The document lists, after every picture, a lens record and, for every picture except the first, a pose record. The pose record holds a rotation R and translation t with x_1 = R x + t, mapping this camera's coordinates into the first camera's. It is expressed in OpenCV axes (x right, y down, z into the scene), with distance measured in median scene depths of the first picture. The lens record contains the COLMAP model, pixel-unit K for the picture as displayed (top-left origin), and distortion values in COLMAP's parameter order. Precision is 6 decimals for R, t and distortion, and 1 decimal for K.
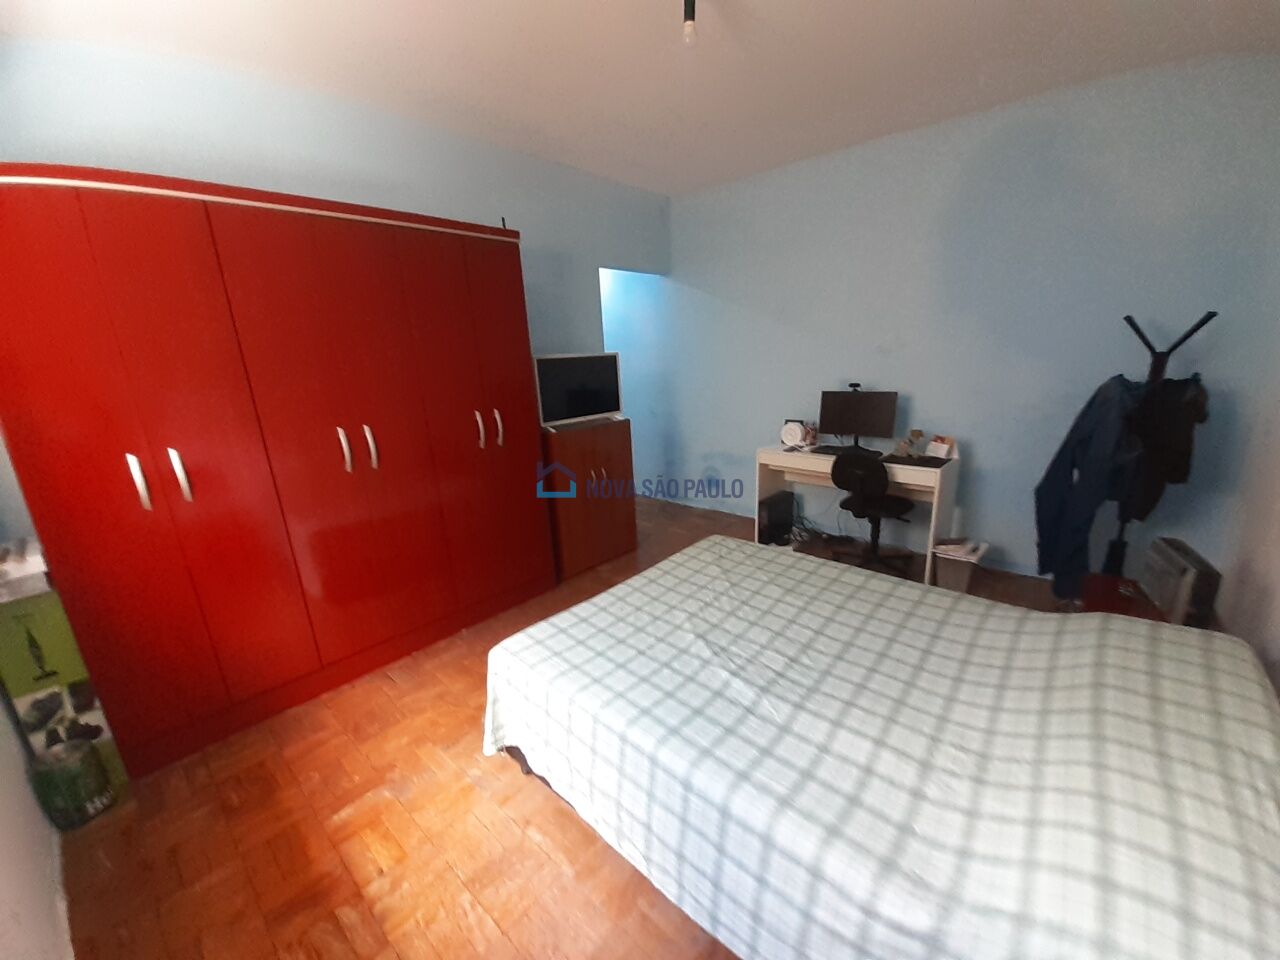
lens RADIAL K [[500.7, 0, 638.0], [0, 500.7, 483.9], [0, 0, 1]] dist [-0.000092, 0.000000]
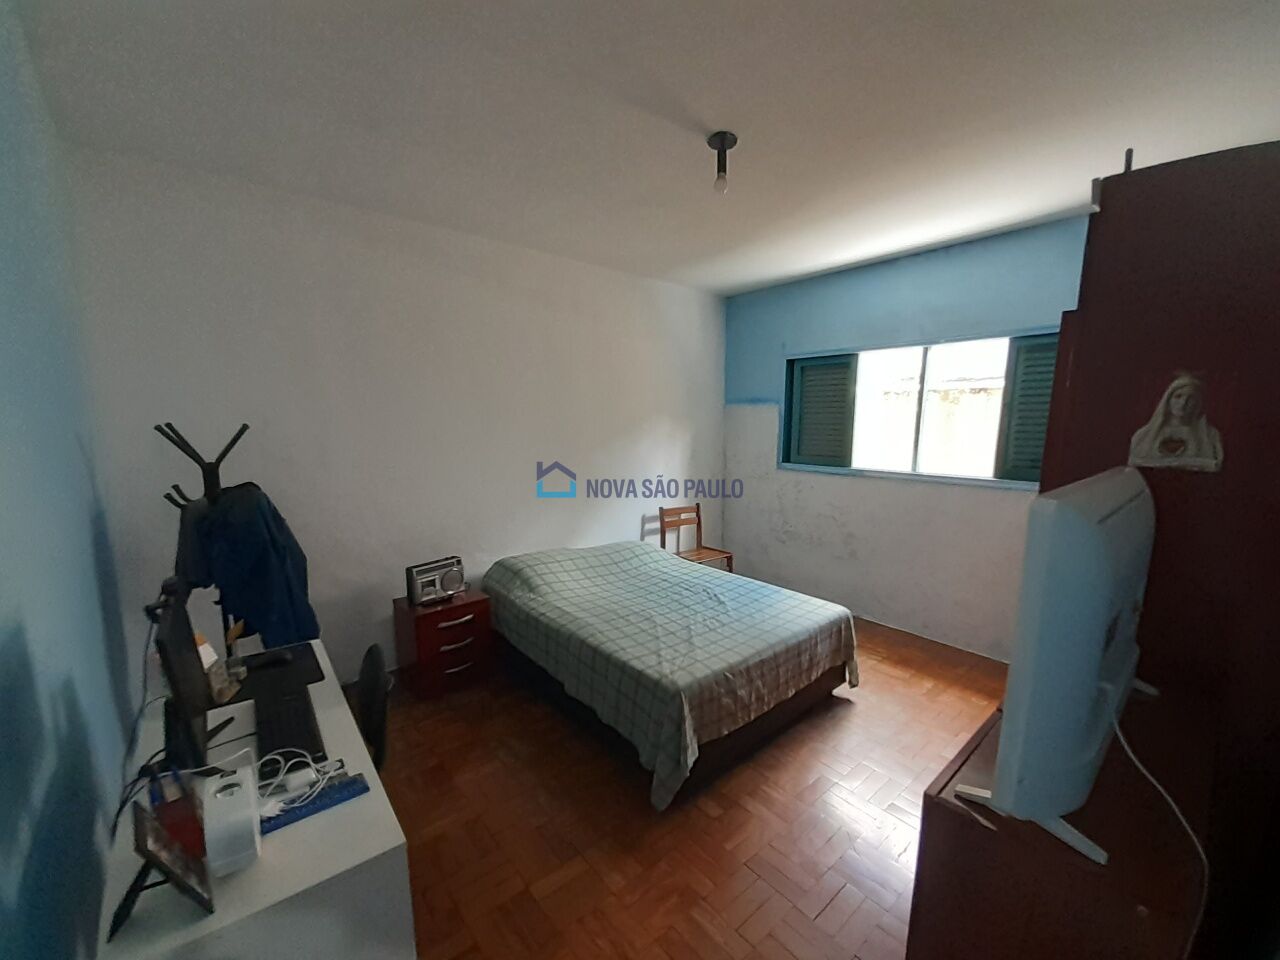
lens RADIAL K [[500.7, 0, 643.8], [0, 500.7, 487.7], [0, 0, 1]] dist [-0.000092, 0.000000]
pose [[-0.991471, 0.019128, 0.128917, 0.125968], [0.066294, 0.925659, 0.372505, -0.551235], [-0.112208, 0.377874, -0.919032, 1.913213]]
